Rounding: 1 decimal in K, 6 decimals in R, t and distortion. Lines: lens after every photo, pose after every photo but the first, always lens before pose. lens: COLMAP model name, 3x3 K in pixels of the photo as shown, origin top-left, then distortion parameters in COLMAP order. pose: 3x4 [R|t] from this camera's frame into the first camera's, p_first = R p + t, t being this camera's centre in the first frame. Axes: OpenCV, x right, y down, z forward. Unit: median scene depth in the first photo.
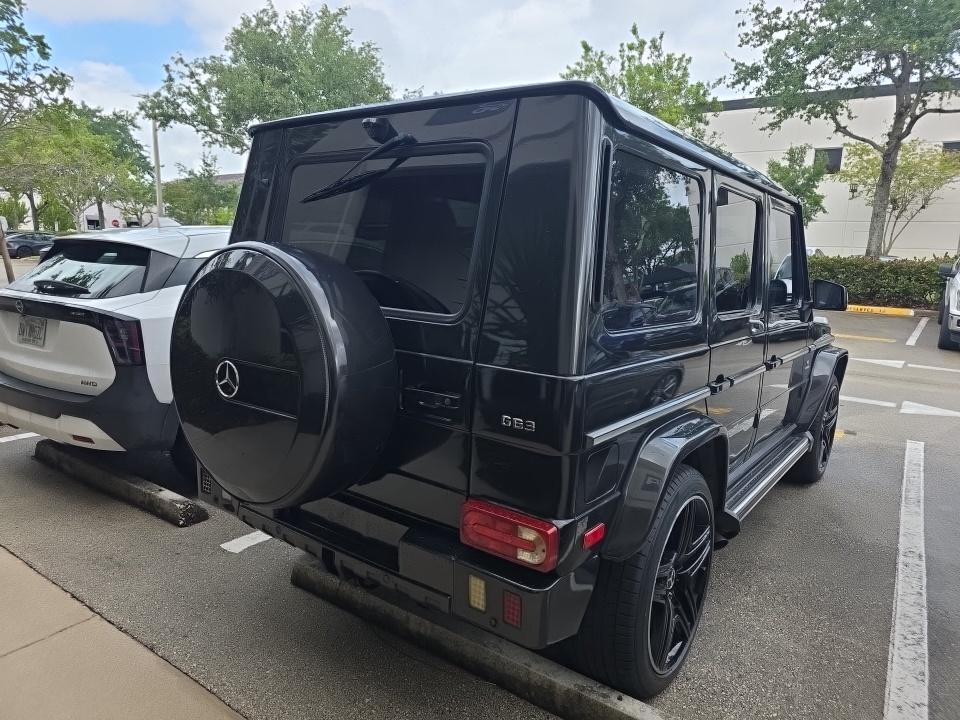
lens RADIAL K [[640.9, 0, 501.5], [0, 640.9, 350.5], [0, 0, 1]] dist [0.054487, -0.000181]
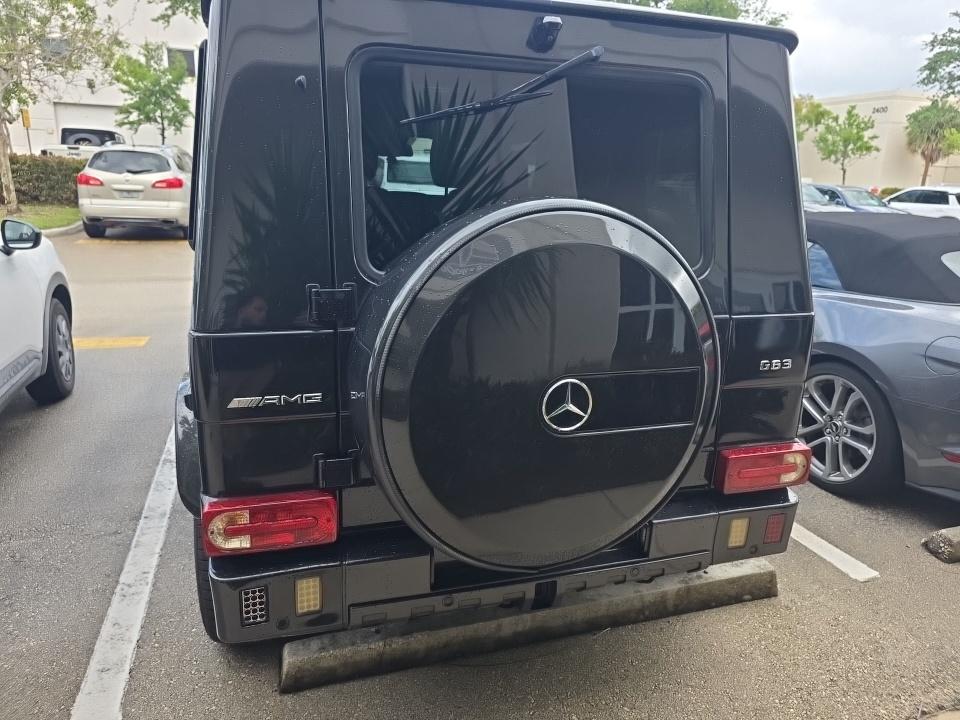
lens RADIAL K [[649.0, 0, 485.6], [0, 649.0, 345.2], [0, 0, 1]] dist [0.038566, -0.029544]
pose [[0.612908, -0.212735, 0.760978, -0.527933], [0.112692, 0.976765, 0.182295, -0.081722], [-0.782077, -0.025974, 0.622640, 0.343994]]
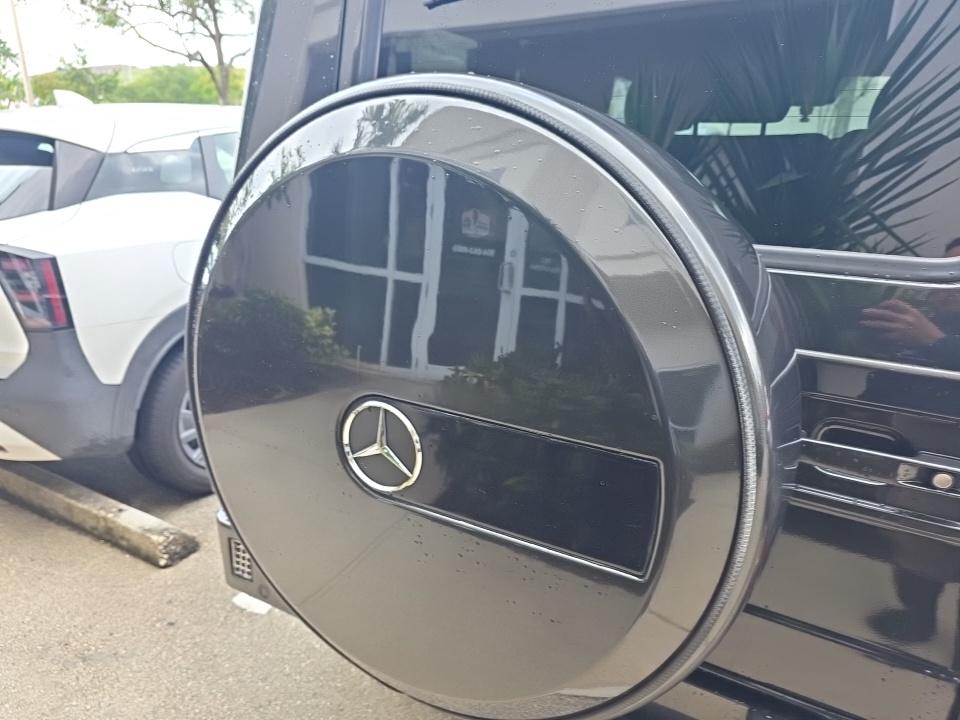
lens RADIAL K [[649.0, 0, 485.6], [0, 649.0, 345.2], [0, 0, 1]] dist [0.038566, -0.029544]
pose [[0.994294, -0.046172, 0.096164, -0.211714], [0.032155, 0.989269, 0.142521, -0.037859], [-0.101713, -0.138616, 0.985109, 0.329415]]
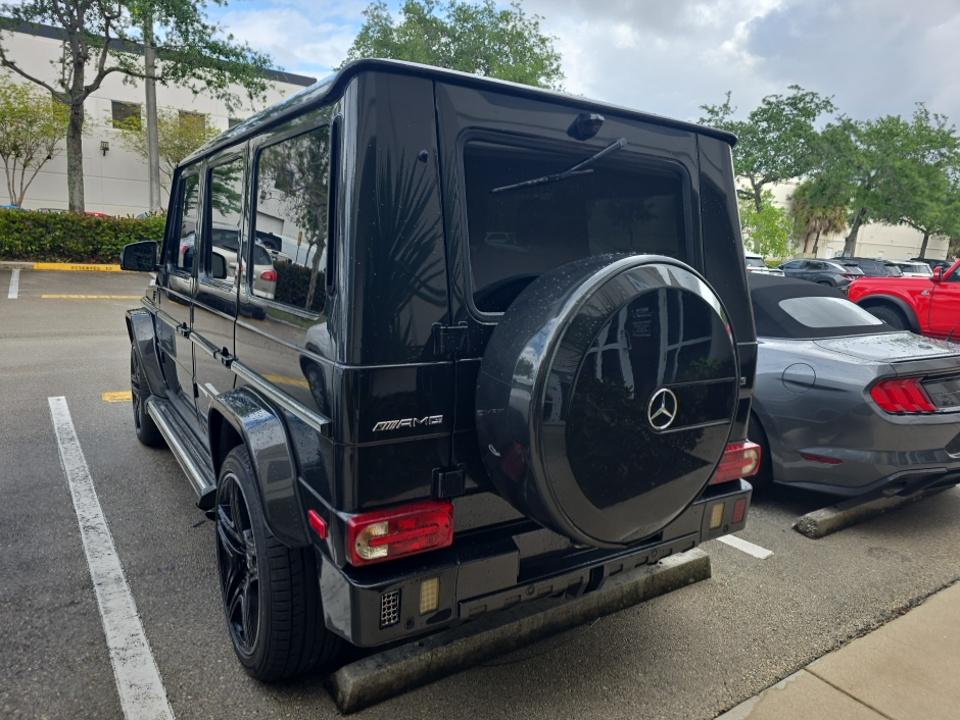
lens RADIAL K [[654.6, 0, 480.0], [0, 654.6, 360.0], [0, 0, 1]] dist [0.068878, -0.066630]
pose [[0.365630, -0.181066, 0.912979, -0.720196], [0.102000, 0.982782, 0.154060, -0.102174], [-0.925155, 0.036794, 0.377803, 0.475224]]
